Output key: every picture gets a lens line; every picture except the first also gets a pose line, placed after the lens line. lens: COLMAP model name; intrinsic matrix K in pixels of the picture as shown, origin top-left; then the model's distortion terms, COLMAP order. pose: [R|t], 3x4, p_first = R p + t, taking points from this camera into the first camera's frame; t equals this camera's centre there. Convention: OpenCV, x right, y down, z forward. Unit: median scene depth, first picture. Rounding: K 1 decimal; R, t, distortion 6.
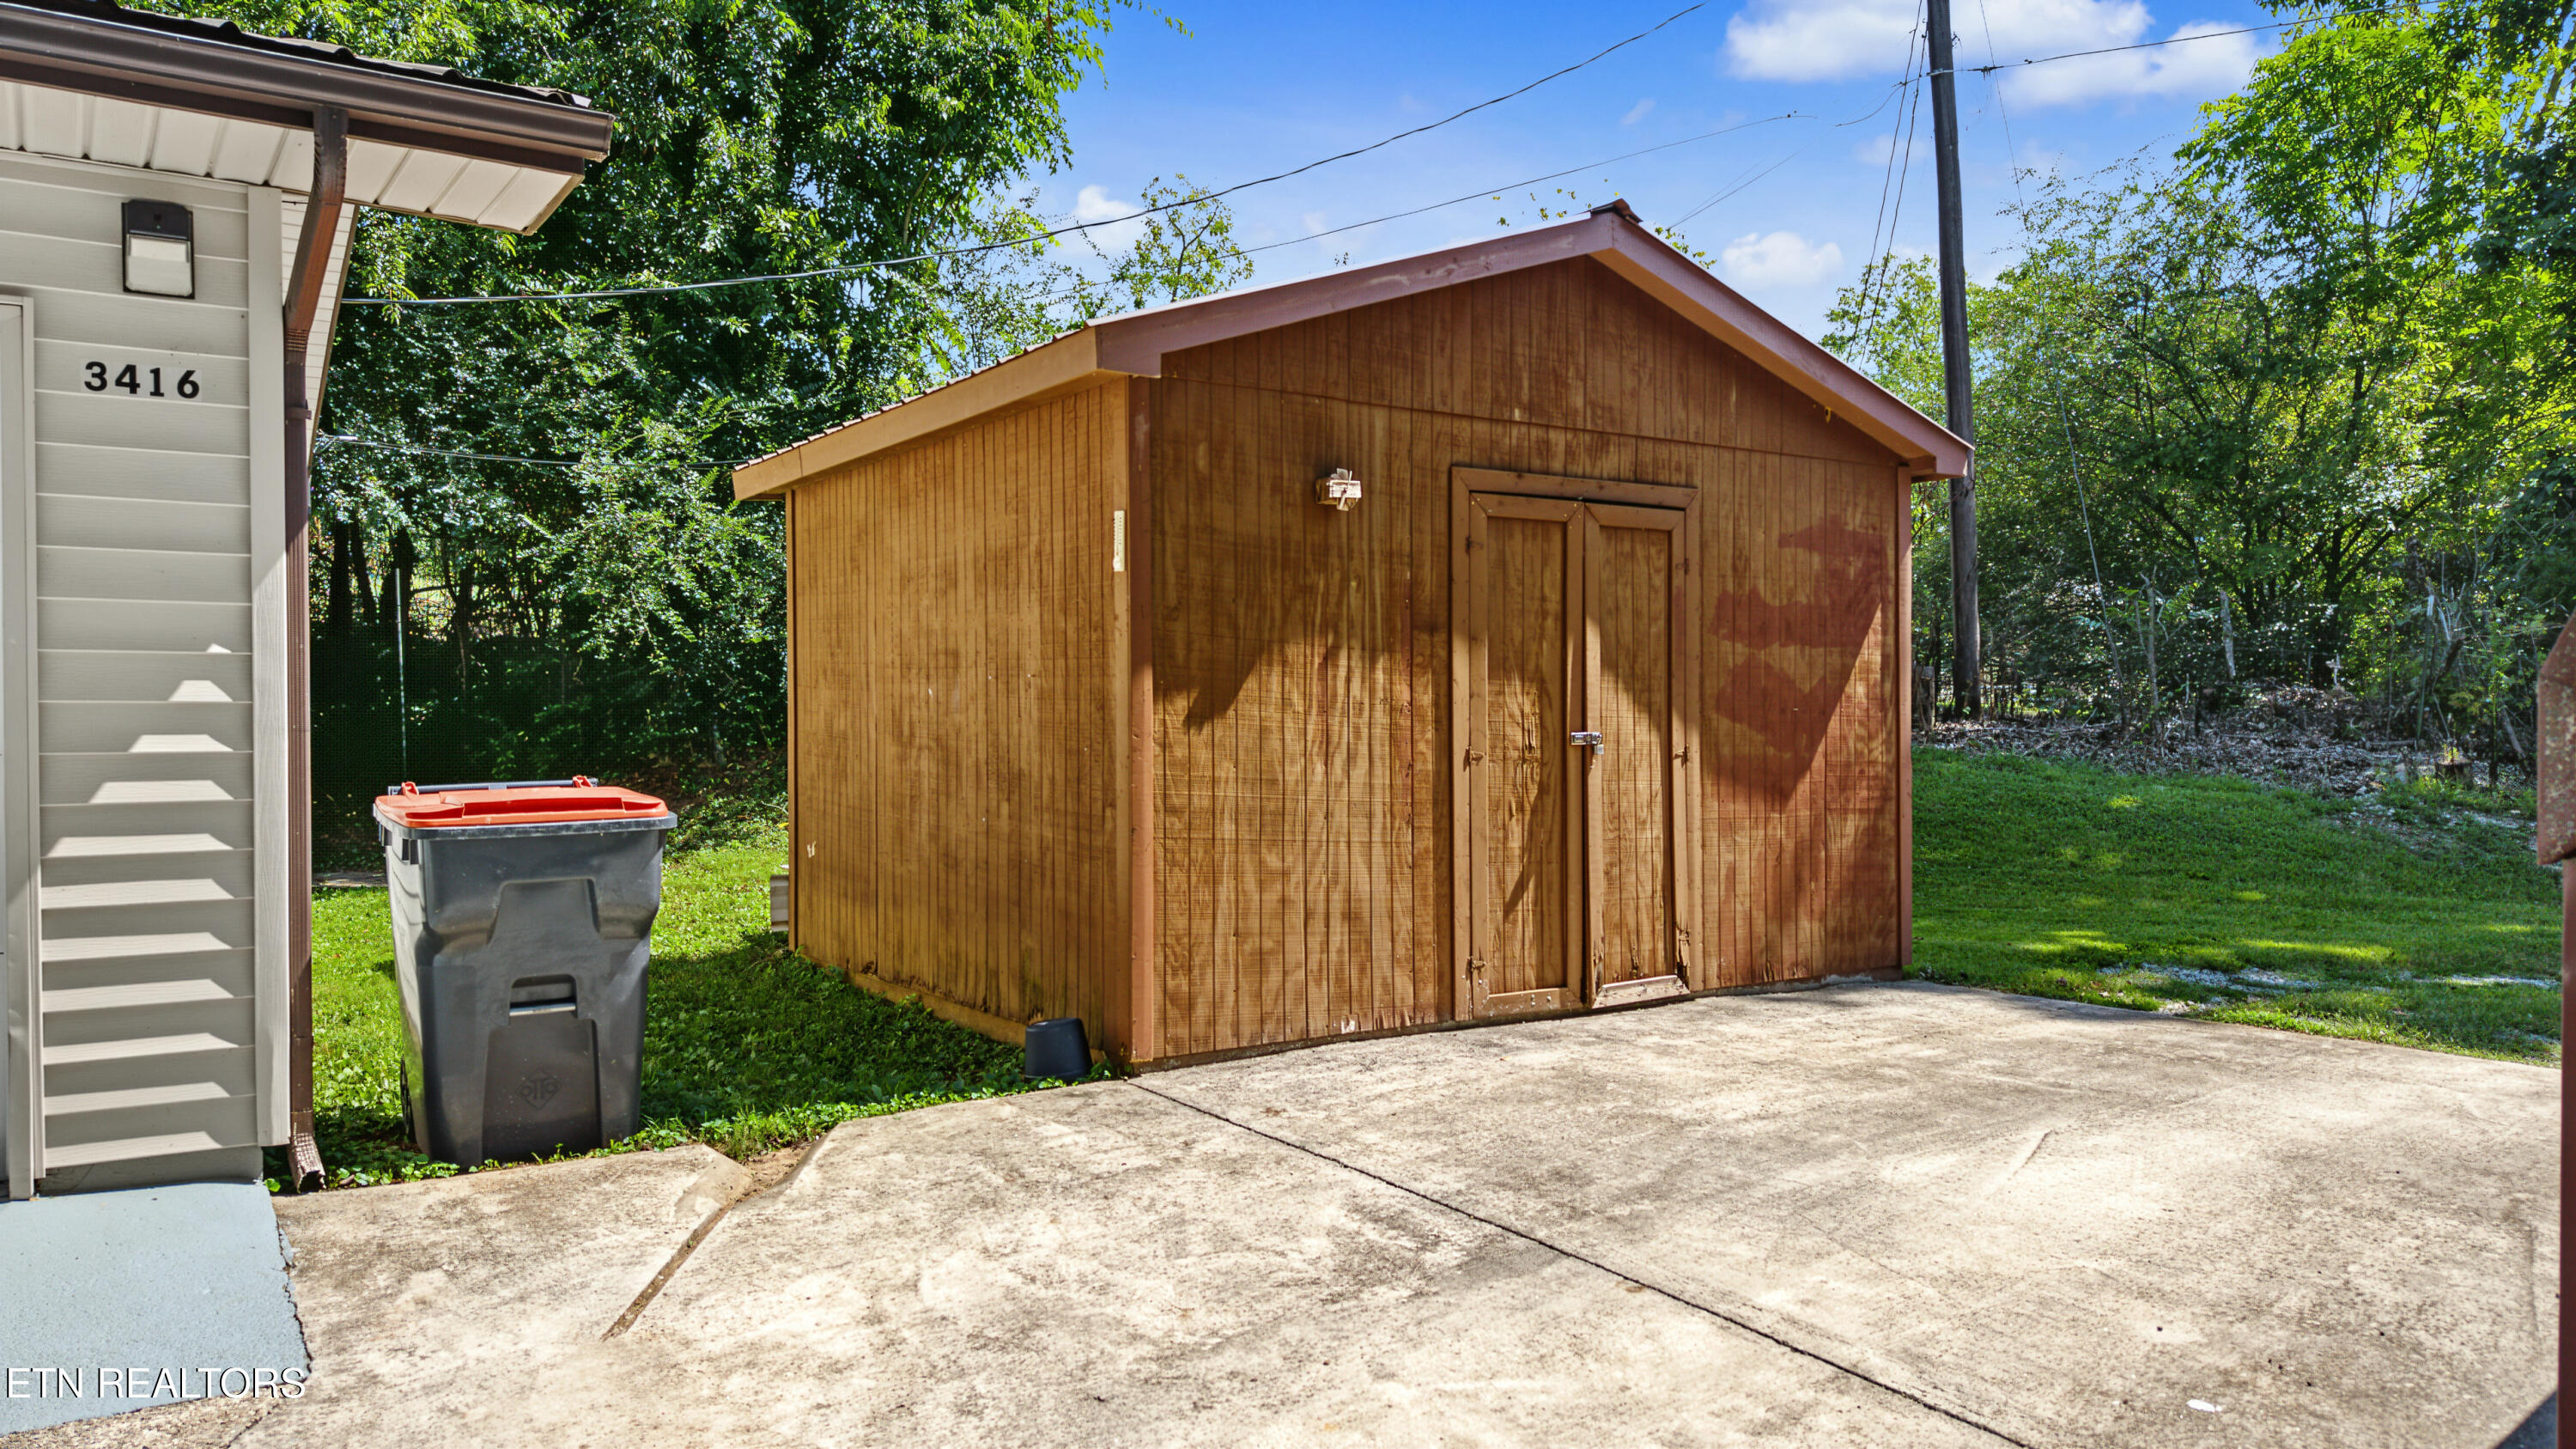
lens RADIAL K [[1681.4, 0, 1288.0], [0, 1681.4, 724.5], [0, 0, 1]] dist [0.057826, -0.095527]
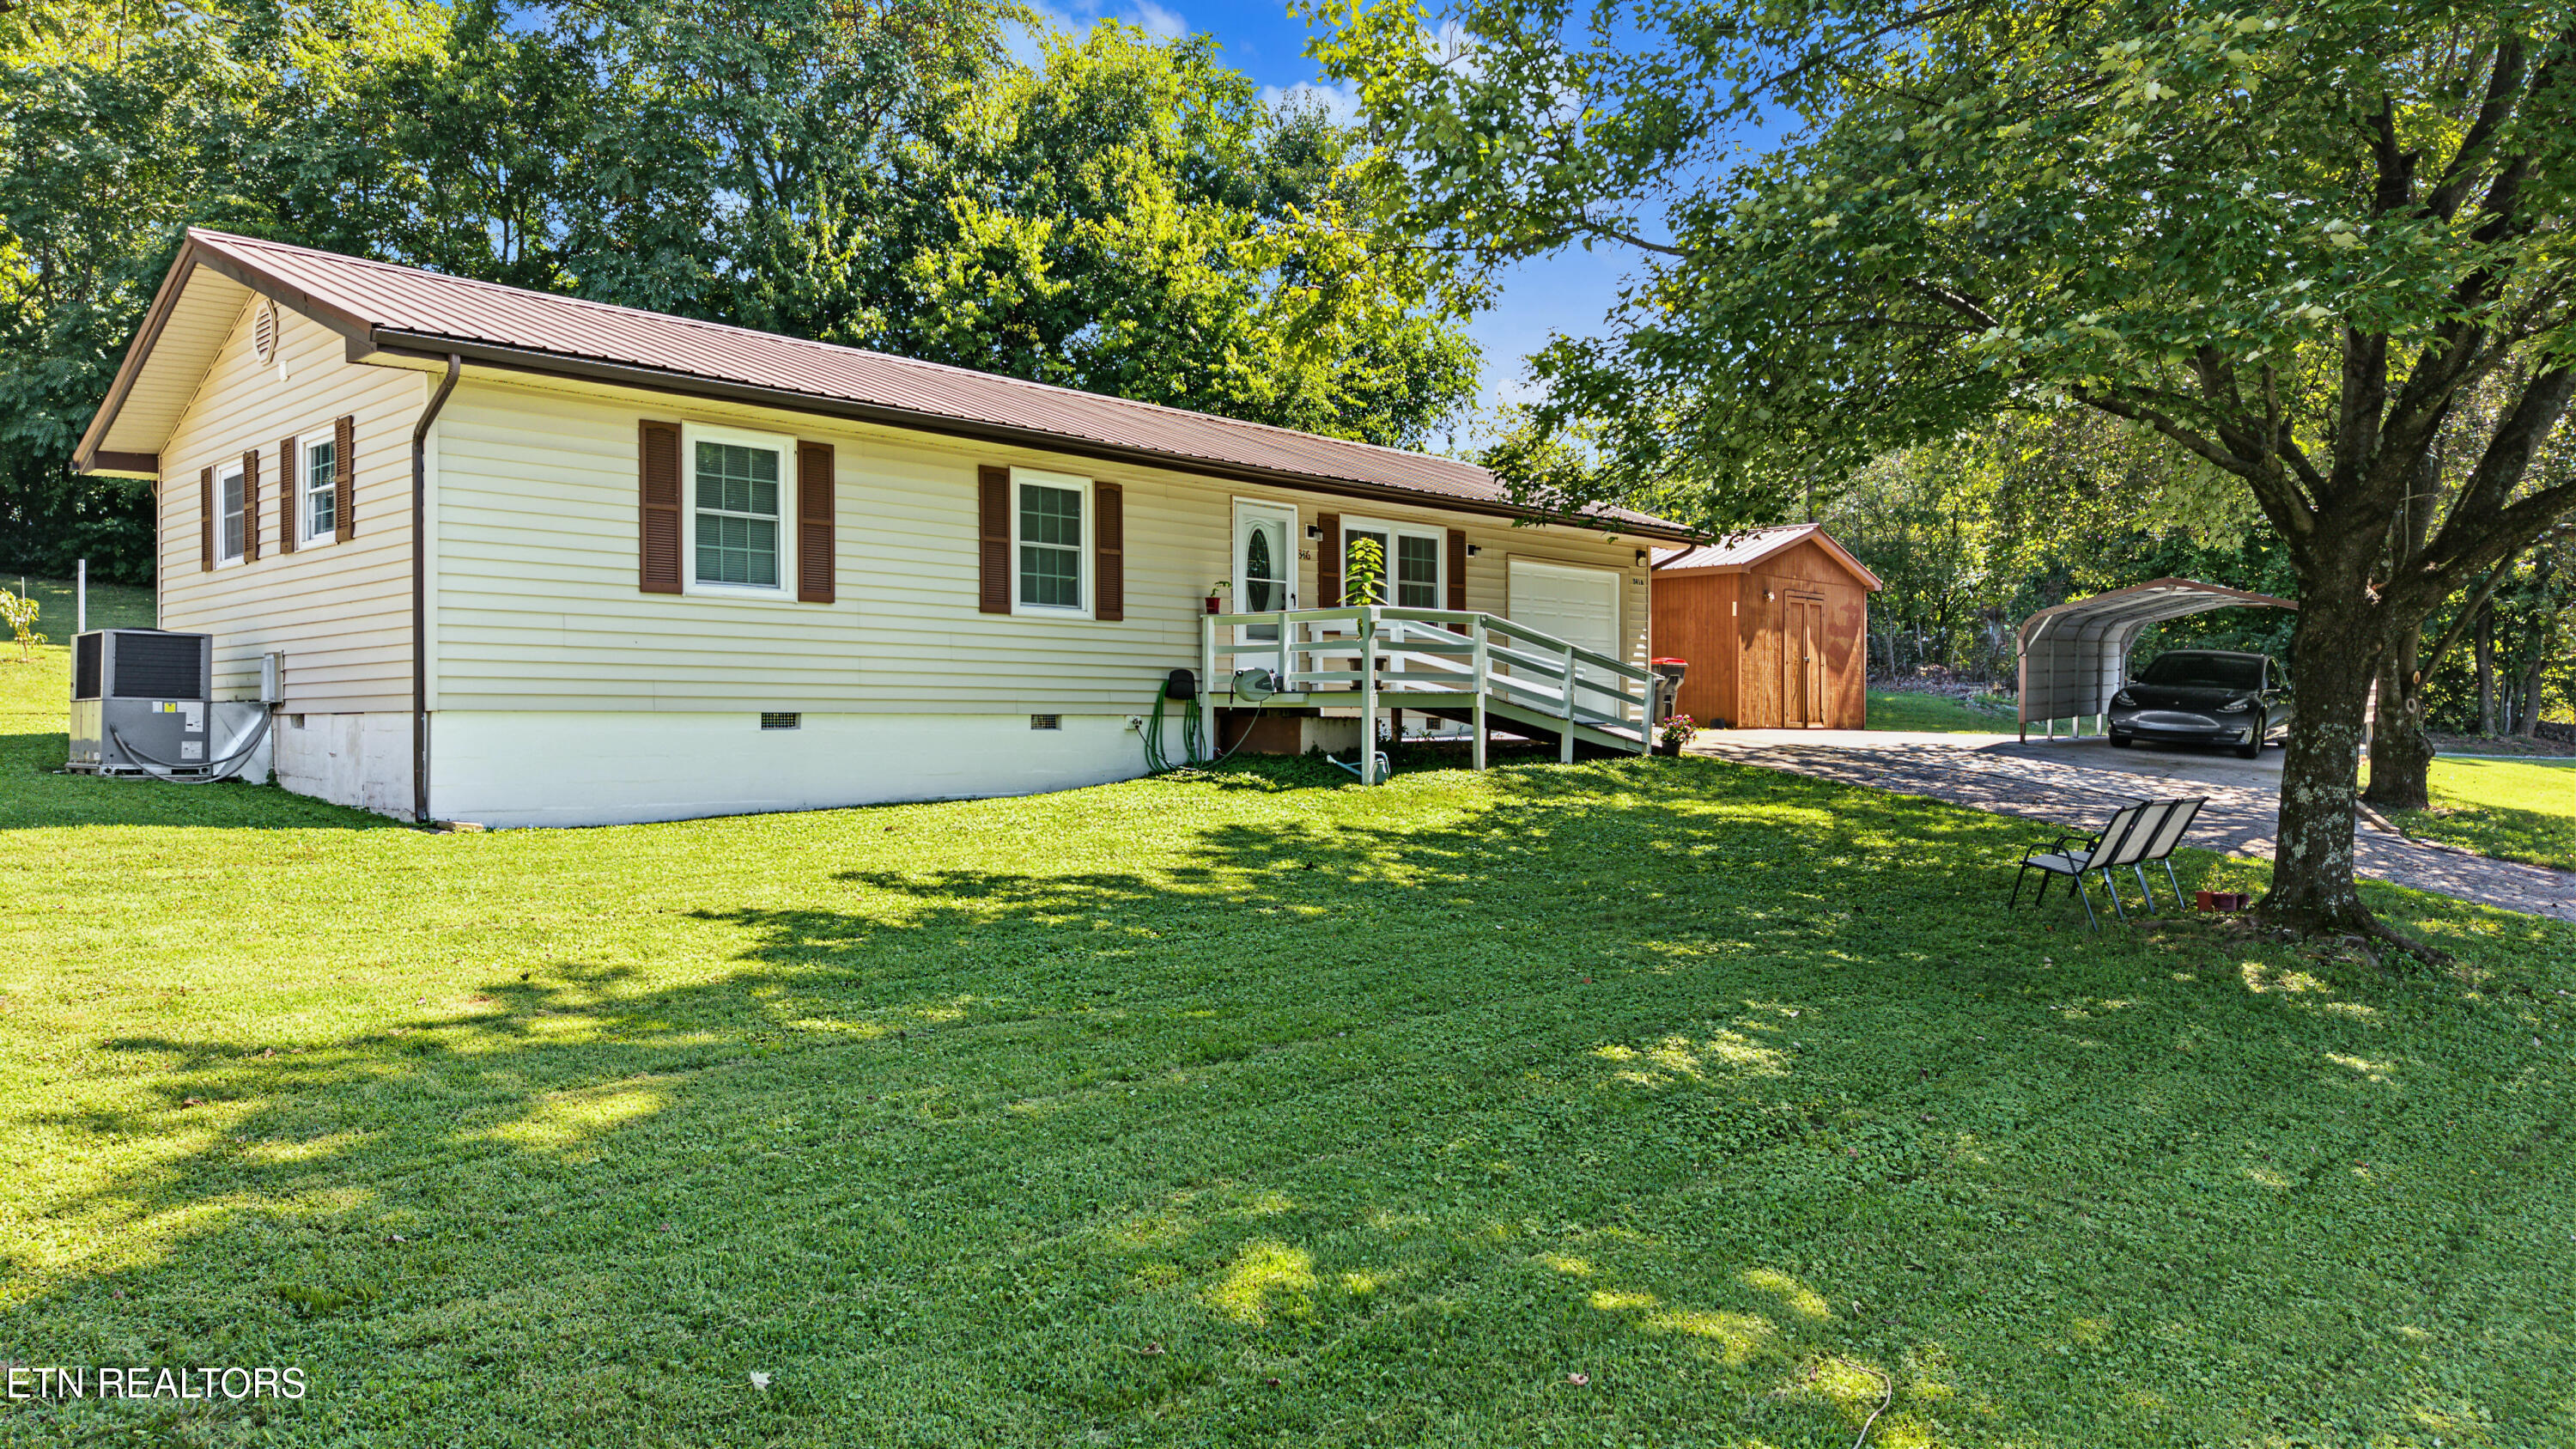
lens RADIAL K [[1681.4, 0, 1288.0], [0, 1681.4, 724.5], [0, 0, 1]] dist [0.057826, -0.095527]
pose [[0.976865, 0.006612, 0.213753, -1.819395], [-0.005375, 0.999965, -0.006367, 0.190517], [-0.213788, 0.005071, 0.976867, -2.548272]]
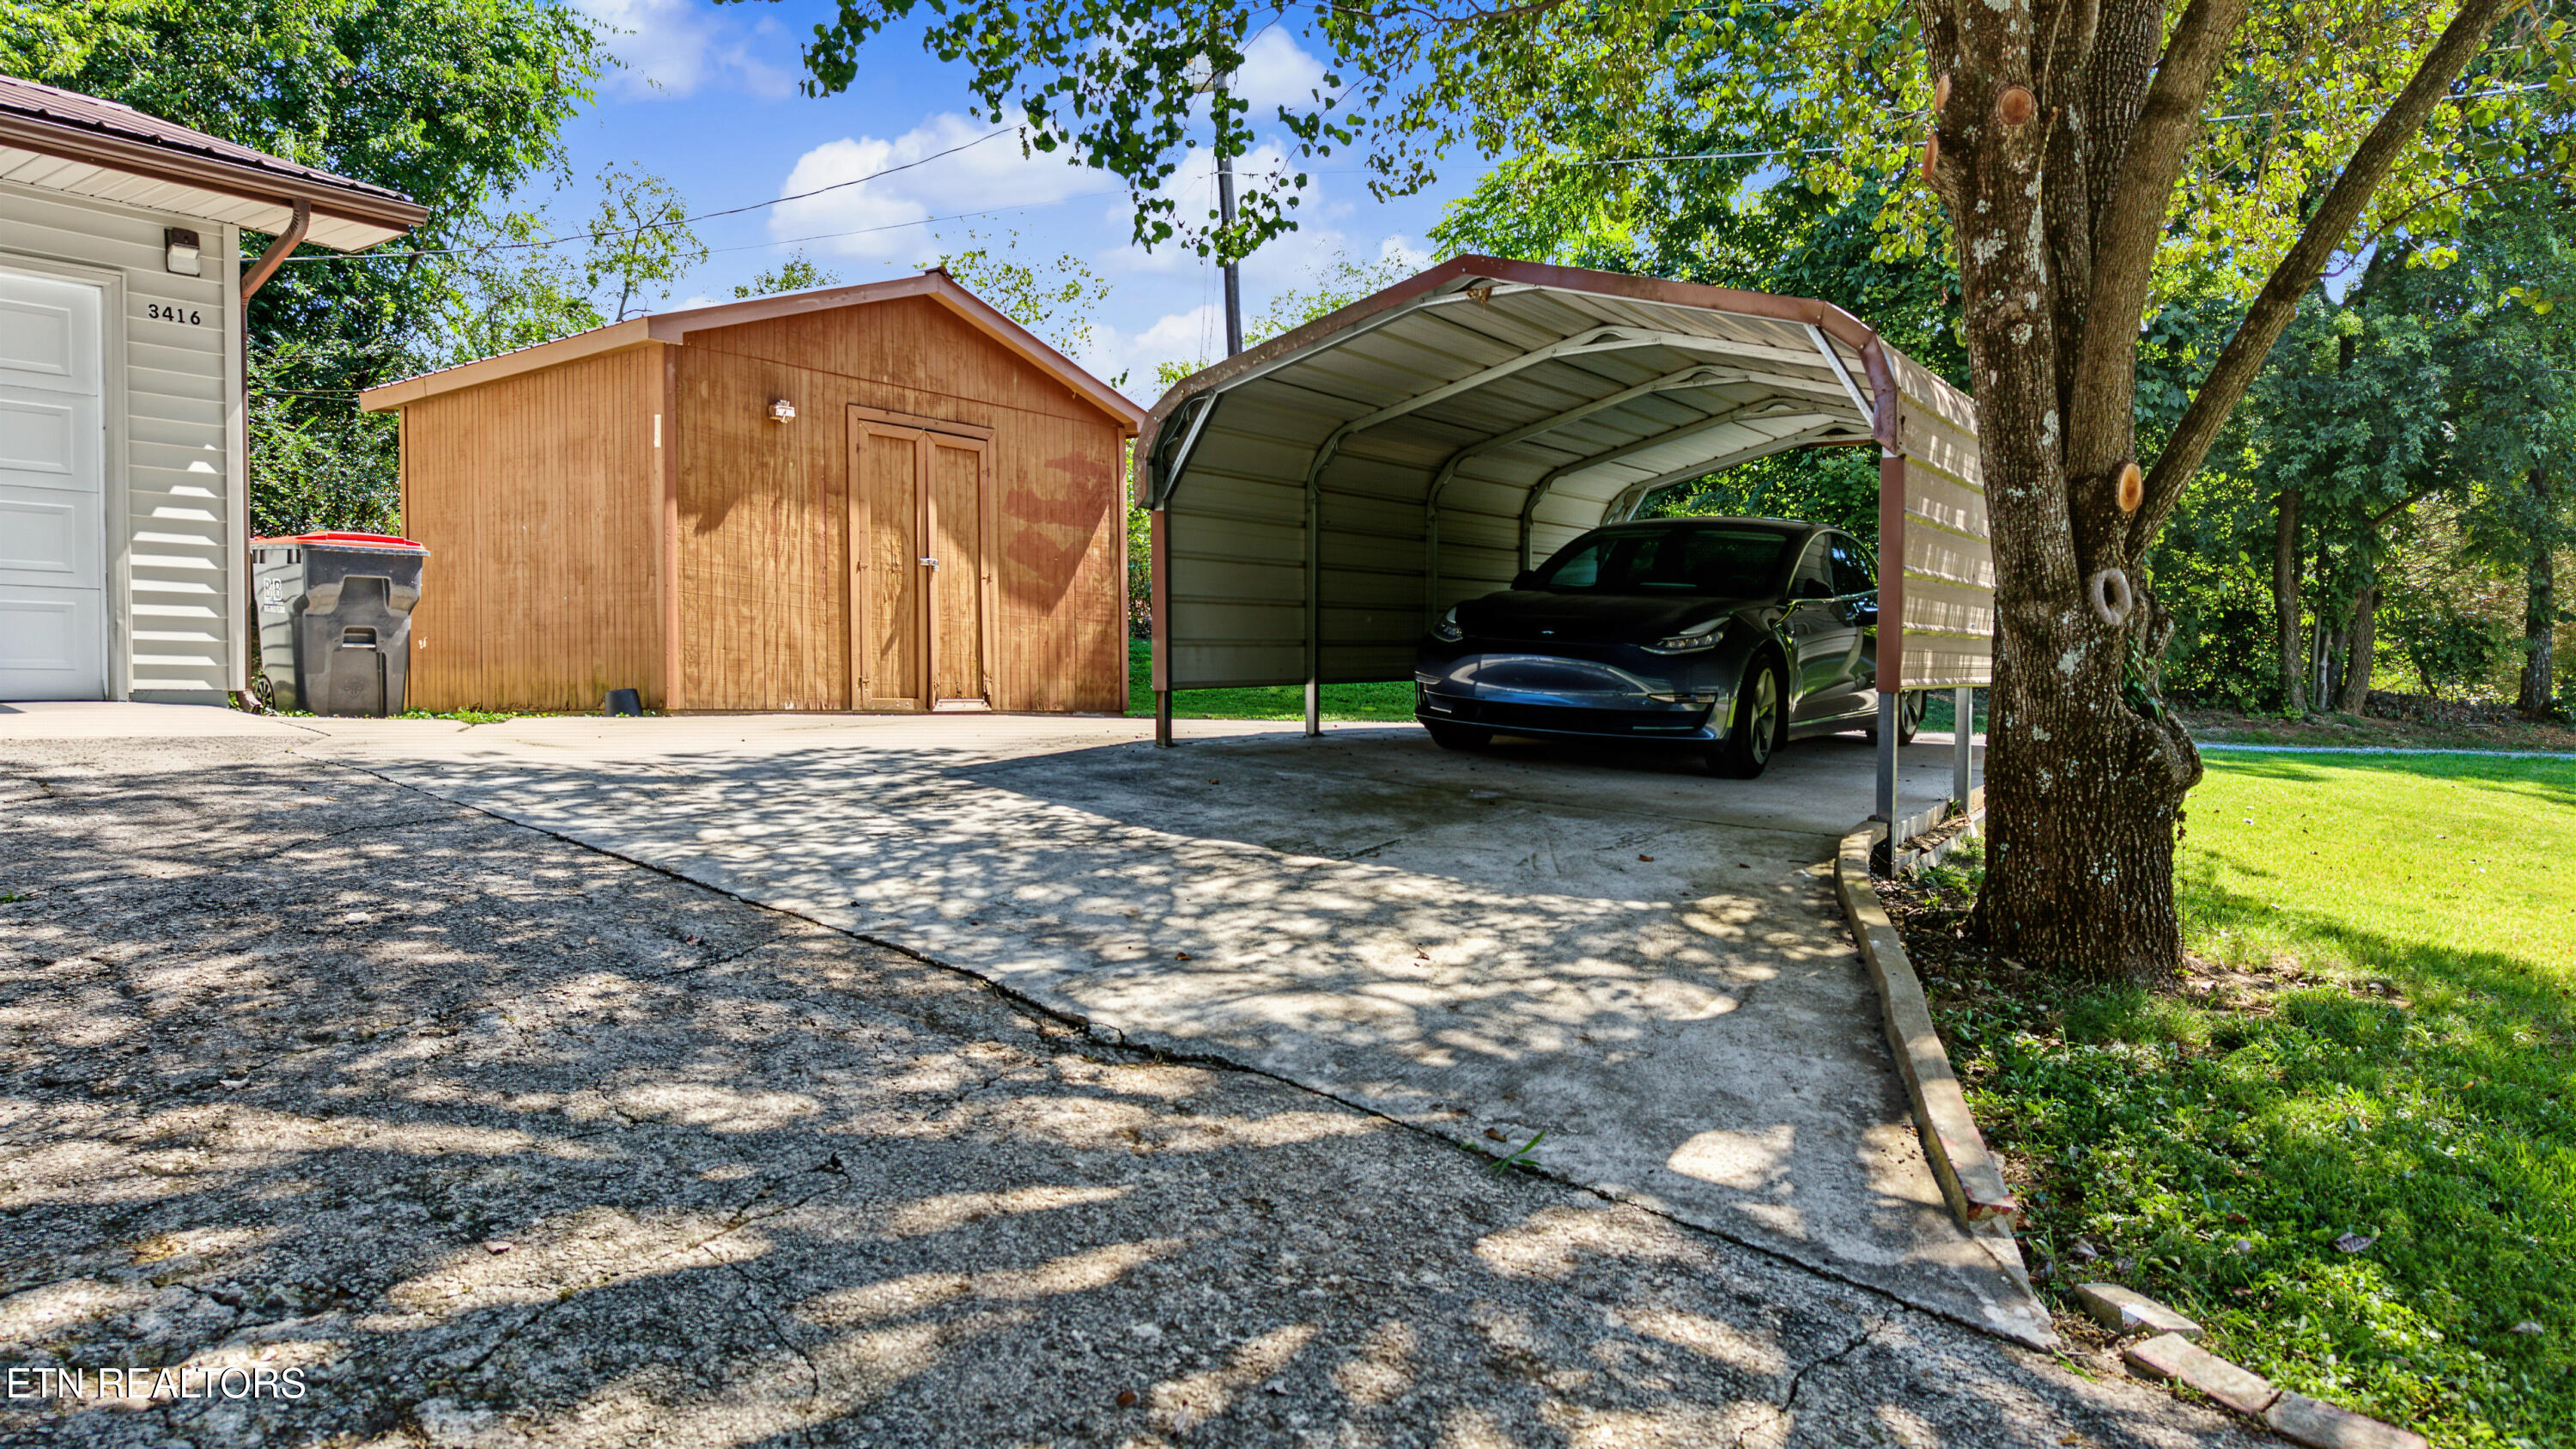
lens RADIAL K [[1681.4, 0, 1288.0], [0, 1681.4, 724.5], [0, 0, 1]] dist [0.057826, -0.095527]
pose [[0.952203, -0.005415, 0.305418, -0.008661], [0.005906, 0.999982, -0.000685, 0.185470], [-0.305409, 0.002456, 0.952218, -0.835669]]
